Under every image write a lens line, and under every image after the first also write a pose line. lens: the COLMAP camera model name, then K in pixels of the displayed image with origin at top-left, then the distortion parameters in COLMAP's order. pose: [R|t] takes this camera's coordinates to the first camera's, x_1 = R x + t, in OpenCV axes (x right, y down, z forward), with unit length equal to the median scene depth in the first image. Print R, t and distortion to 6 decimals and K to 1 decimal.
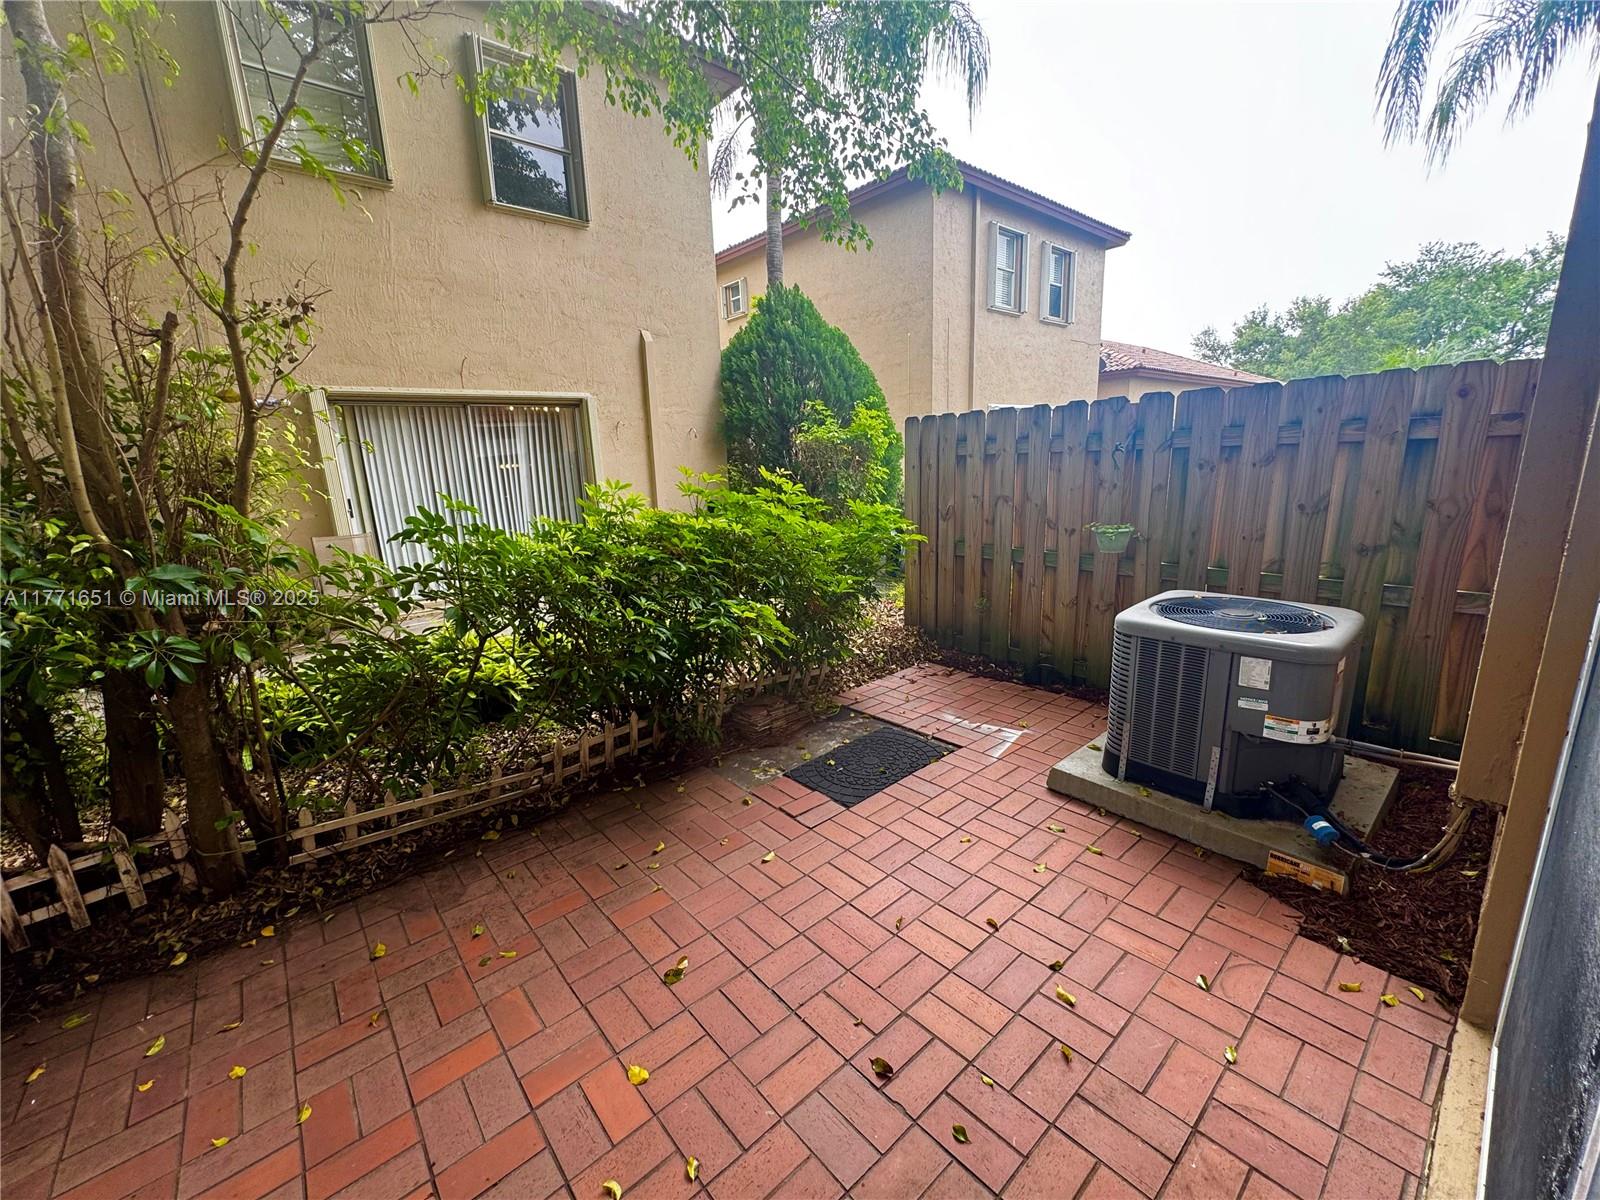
lens RADIAL K [[638.4, 0, 798.8], [0, 638.4, 598.5], [0, 0, 1]] dist [-0.003701, 0.000941]
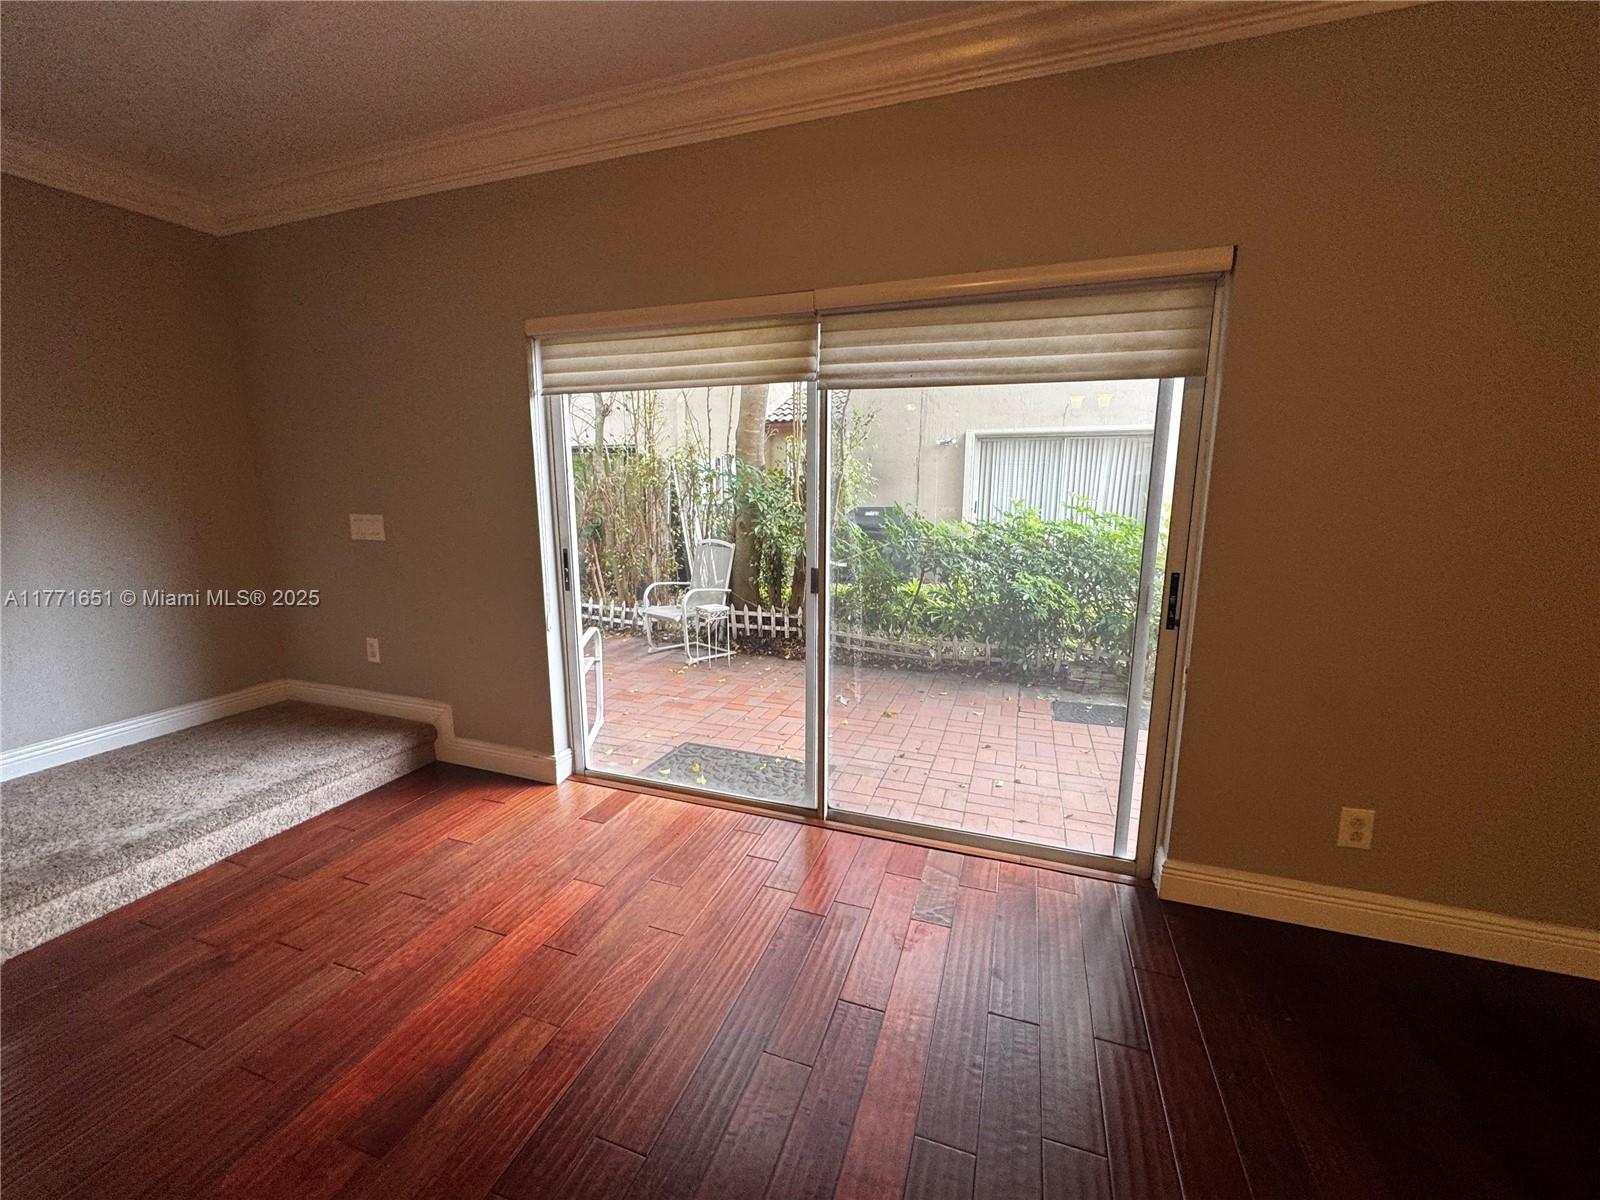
lens RADIAL K [[638.4, 0, 796.3], [0, 638.4, 601.2], [0, 0, 1]] dist [-0.003701, 0.000941]
pose [[0.490223, 0.196078, -0.849256, 1.045452], [-0.210479, 0.972162, 0.102958, 0.029143], [0.845802, 0.128278, 0.517846, -0.336083]]
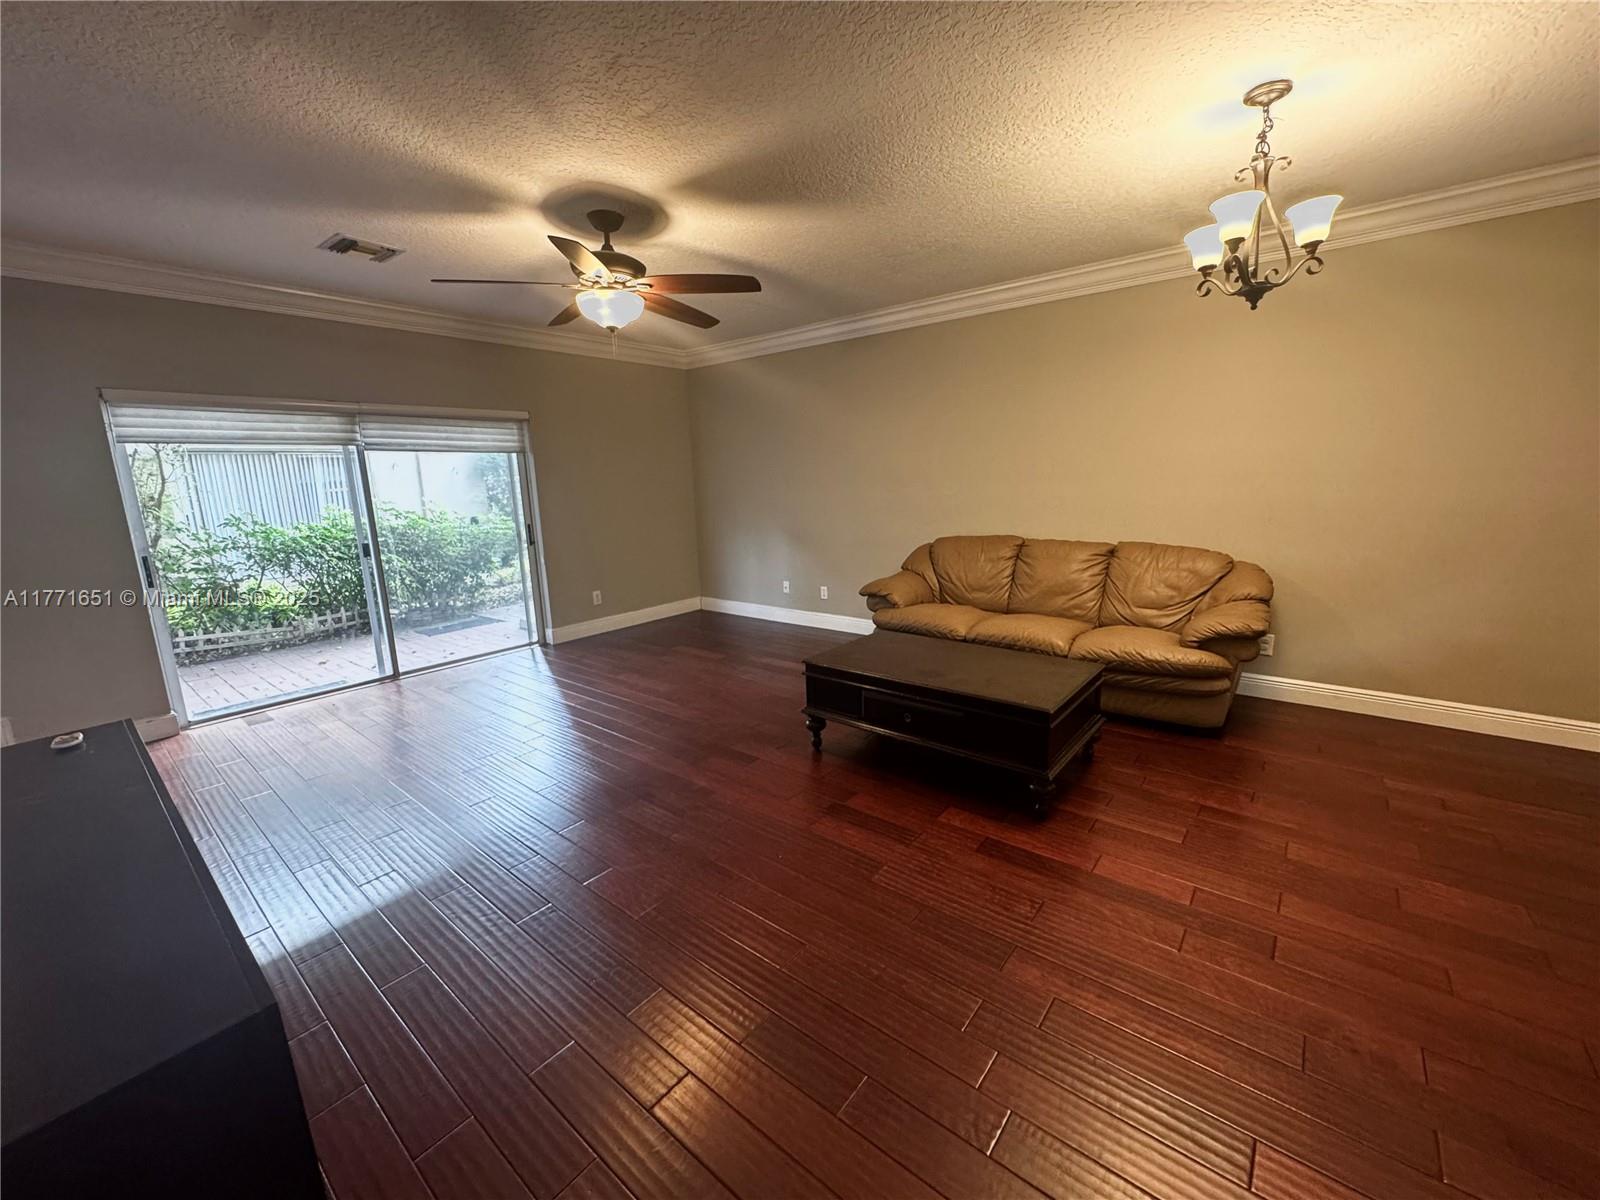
lens RADIAL K [[638.4, 0, 798.0], [0, 638.4, 599.9], [0, 0, 1]] dist [-0.003701, 0.000941]
pose [[0.985356, -0.021617, 0.169136, 1.114462], [0.026818, 0.999233, -0.028529, 0.308777], [-0.168389, 0.032647, 0.985180, -1.745797]]
